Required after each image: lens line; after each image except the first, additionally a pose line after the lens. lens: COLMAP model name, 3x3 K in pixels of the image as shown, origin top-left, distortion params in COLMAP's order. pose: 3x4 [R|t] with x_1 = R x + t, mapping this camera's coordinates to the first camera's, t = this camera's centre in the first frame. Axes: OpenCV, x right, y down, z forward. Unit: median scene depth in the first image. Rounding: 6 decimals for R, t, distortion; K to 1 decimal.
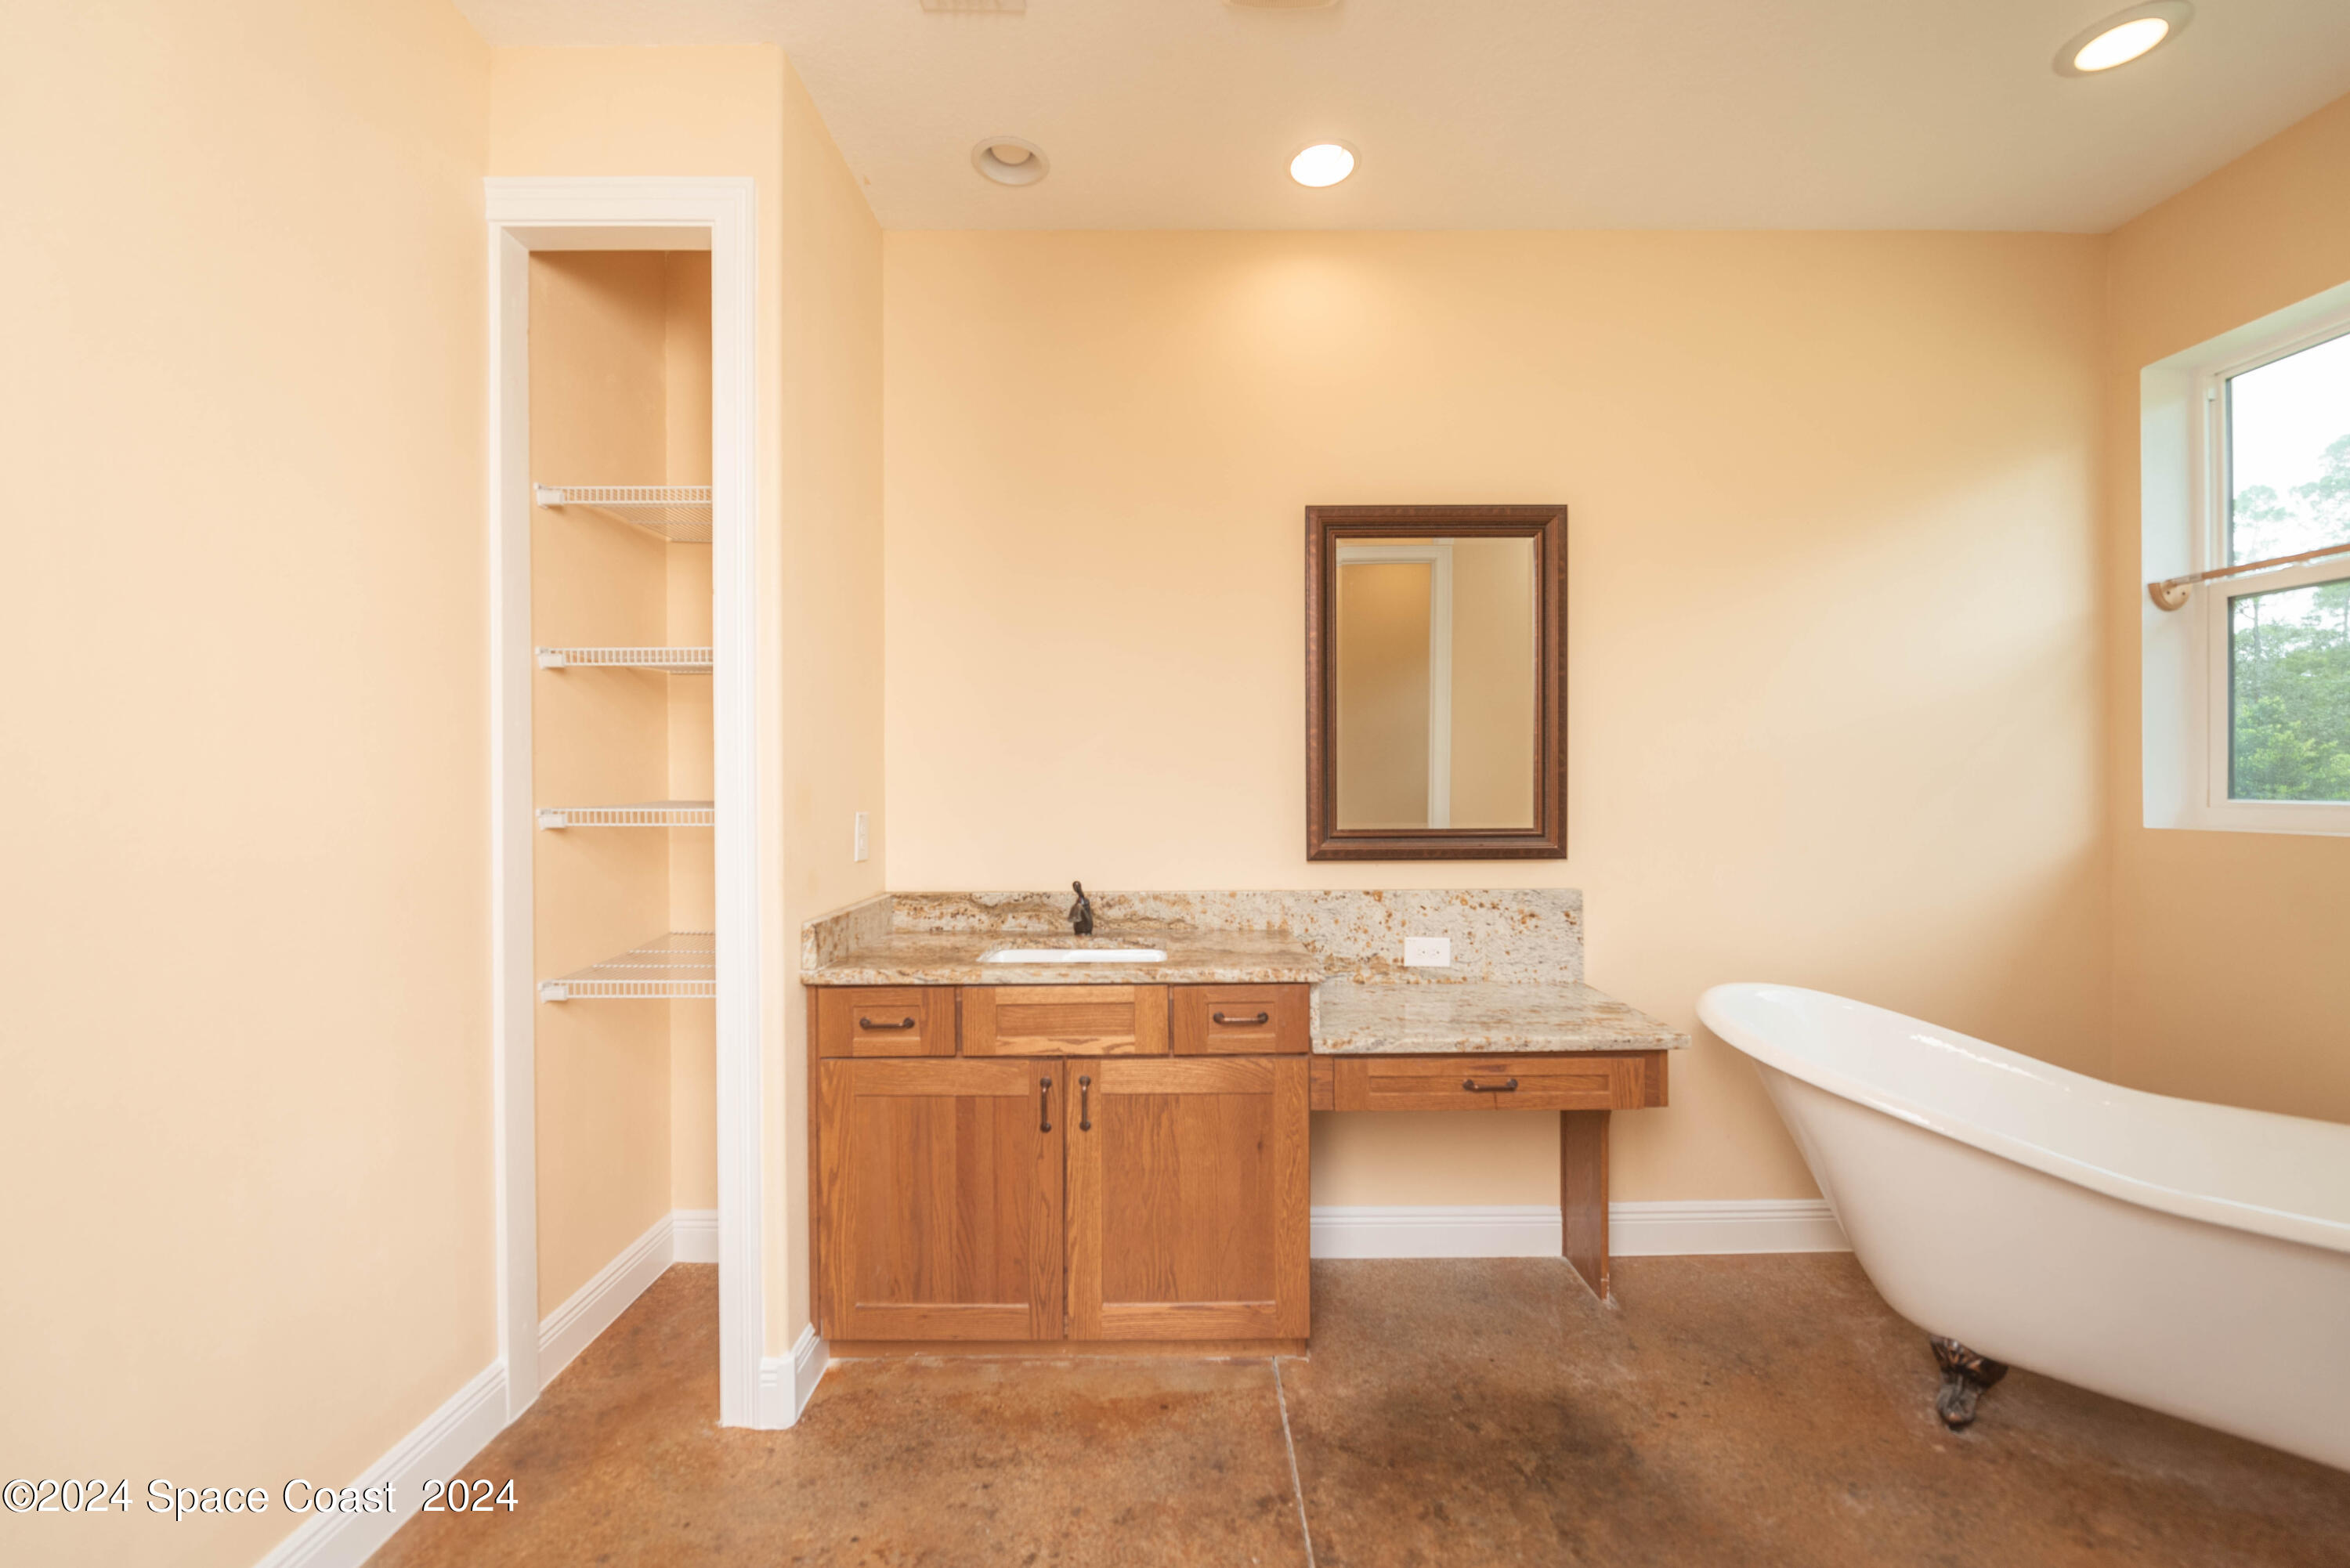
lens RADIAL K [[940.2, 0, 1170.6], [0, 940.2, 775.5], [0, 0, 1]] dist [-0.004300, -0.002564]
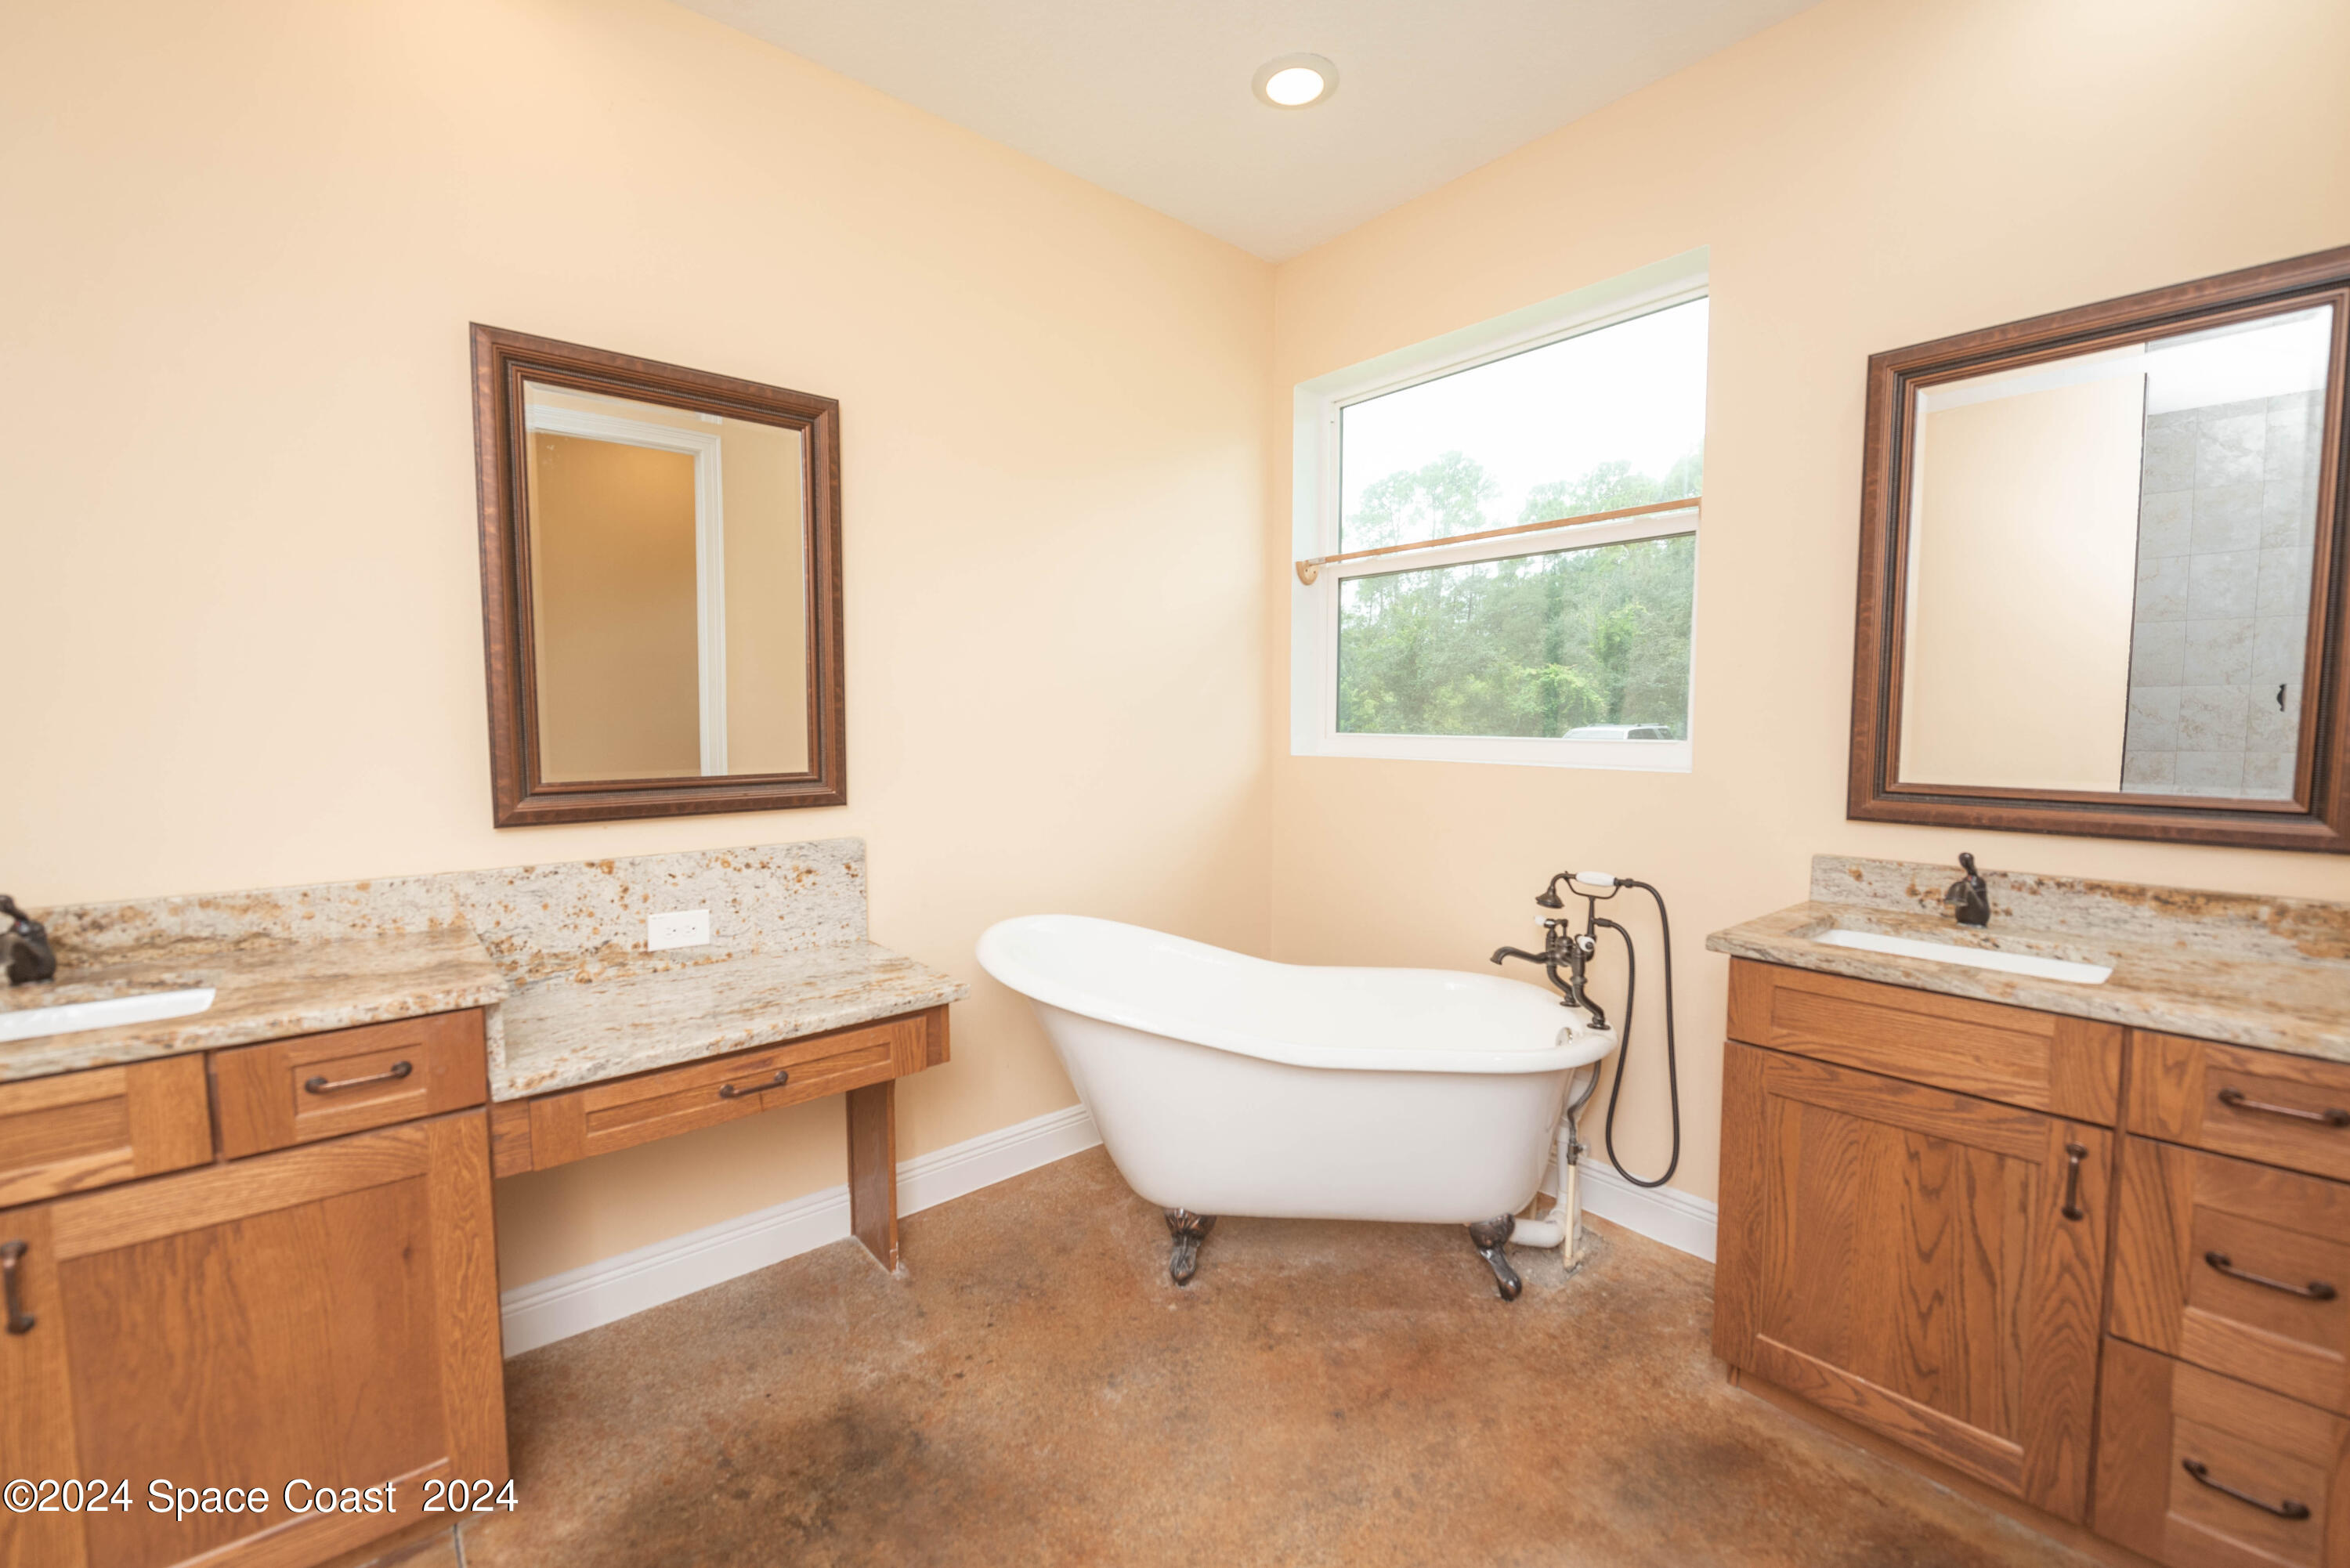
lens RADIAL K [[940.2, 0, 1159.5], [0, 940.2, 788.7], [0, 0, 1]] dist [-0.004300, -0.002564]
pose [[0.767040, -0.046453, 0.639916, 0.093695], [-0.004615, 0.996950, 0.077903, 0.002209], [-0.641583, -0.062708, 0.764486, 0.148440]]
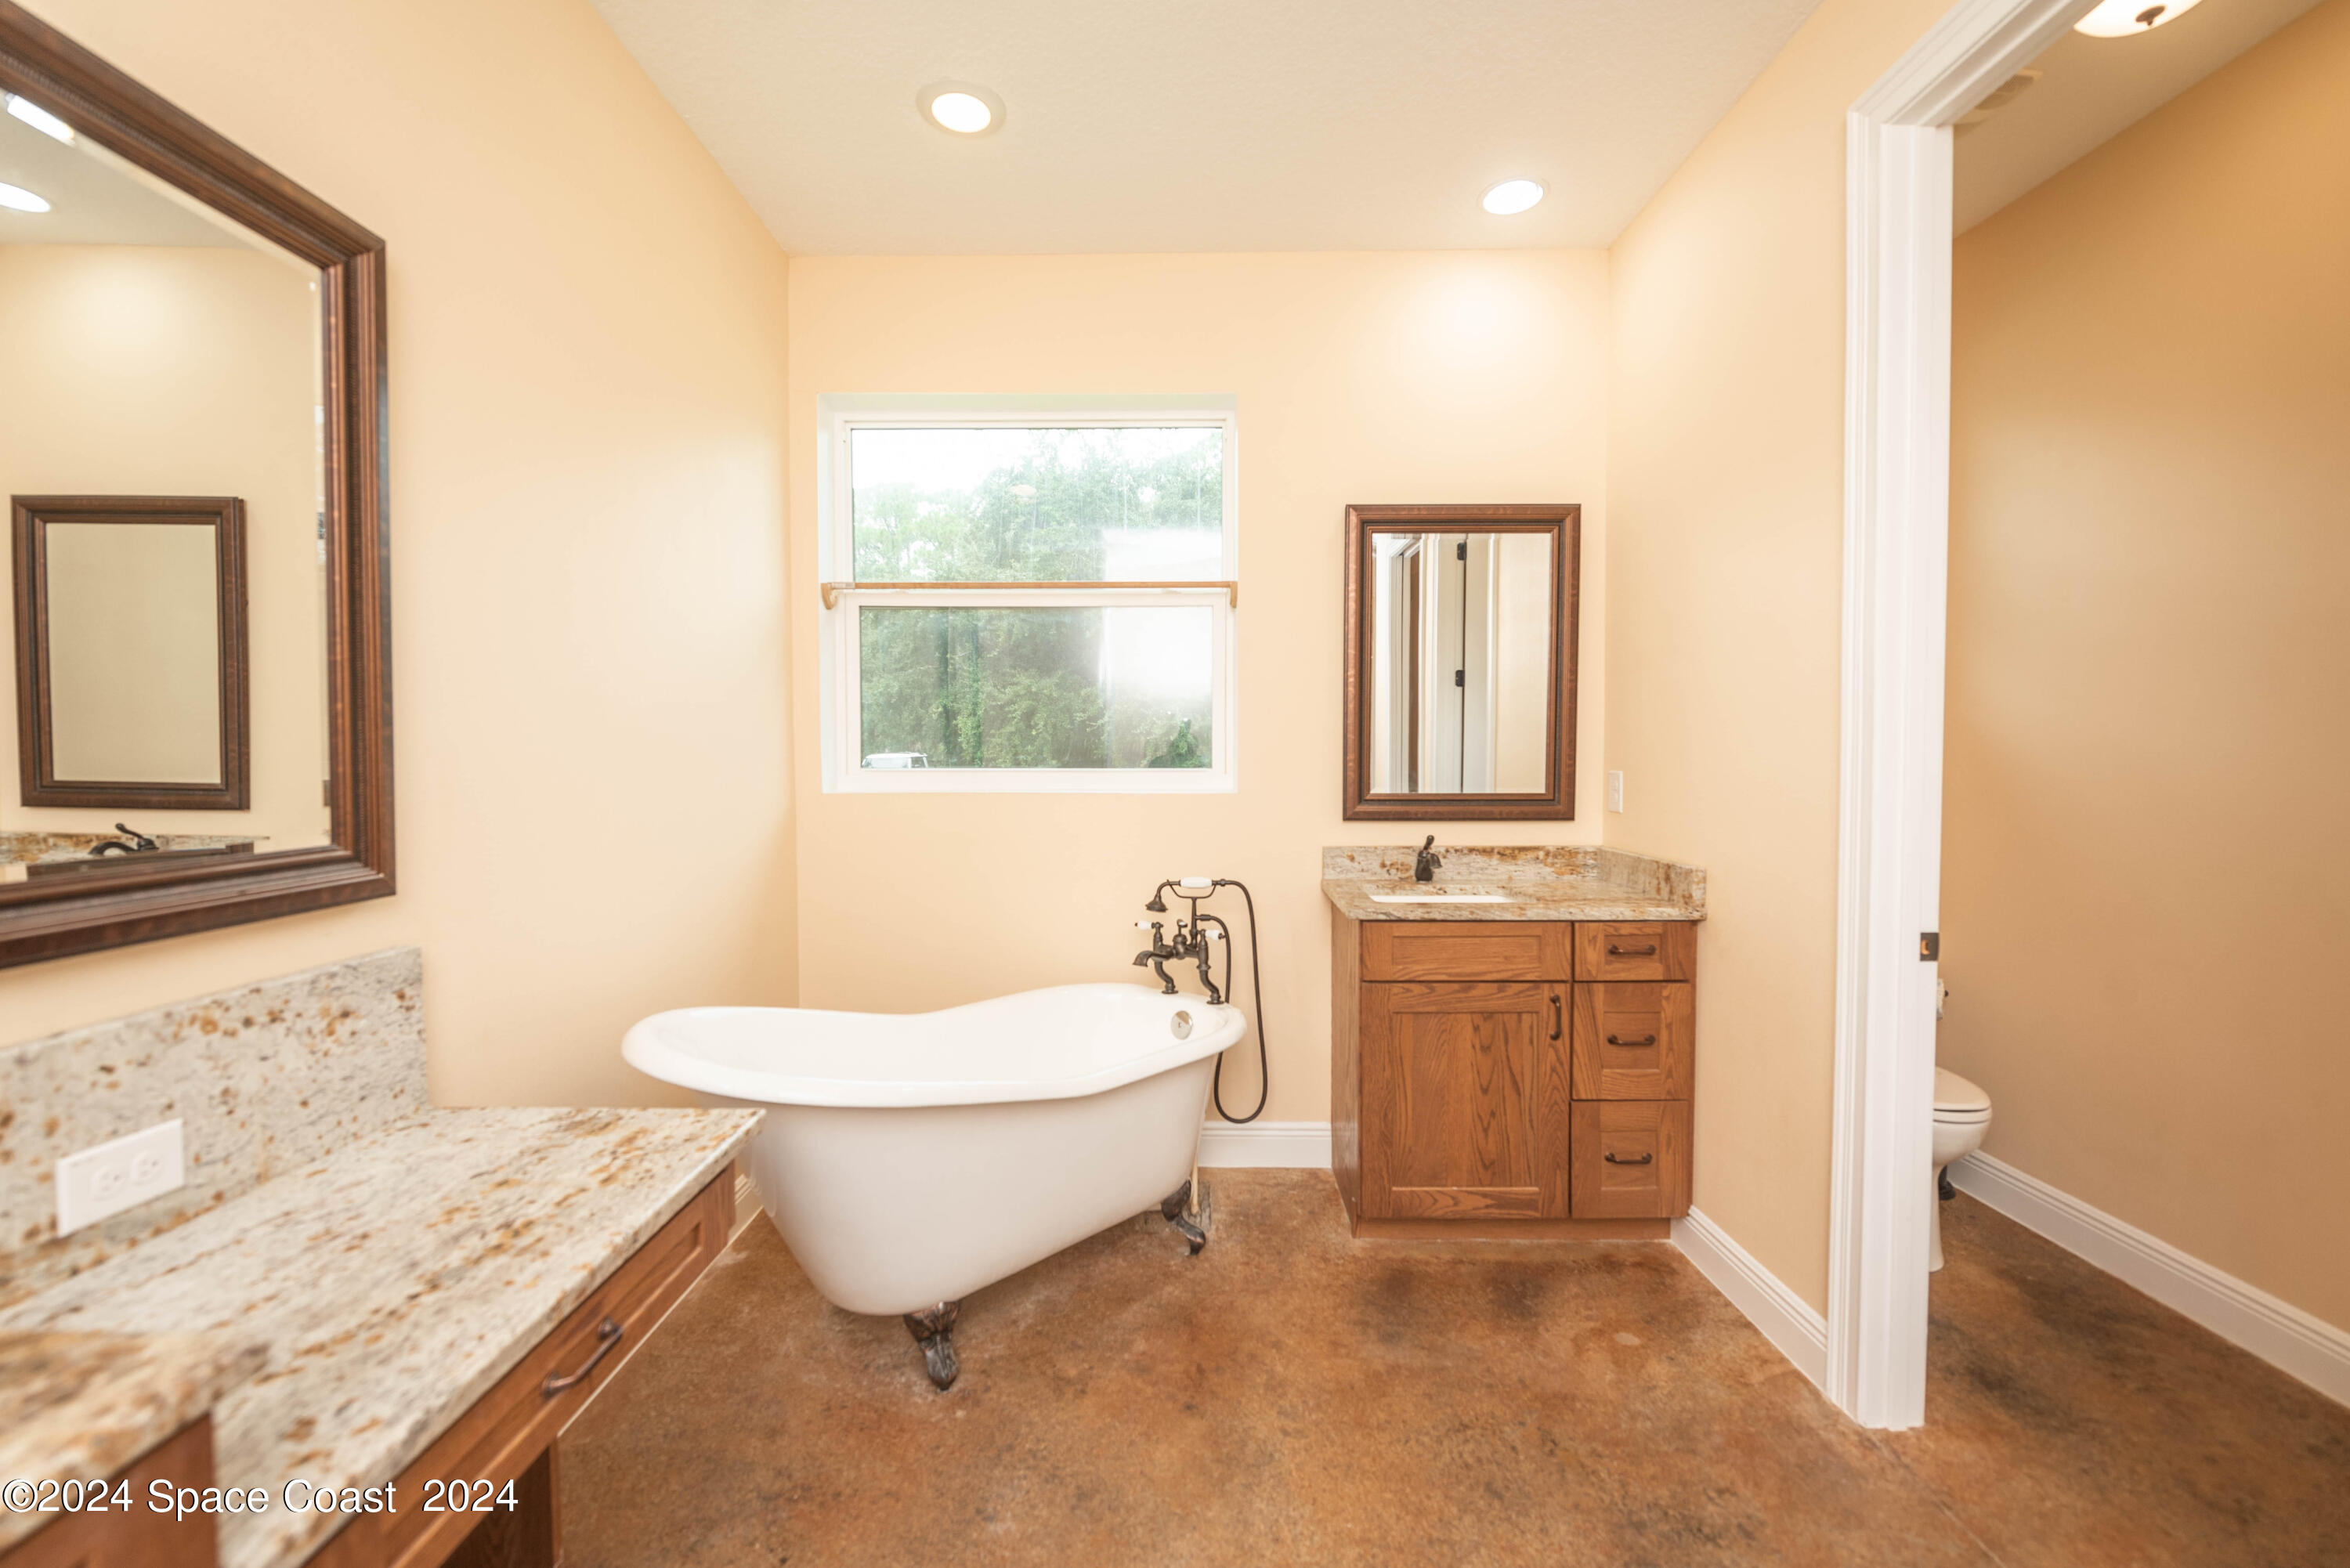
lens RADIAL K [[940.2, 0, 1141.1], [0, 940.2, 786.2], [0, 0, 1]] dist [-0.004300, -0.002564]
pose [[0.027540, -0.035473, 0.998991, -0.134734], [-0.001762, 0.999367, 0.035535, 0.005792], [-0.999619, -0.002739, 0.027460, 0.661220]]
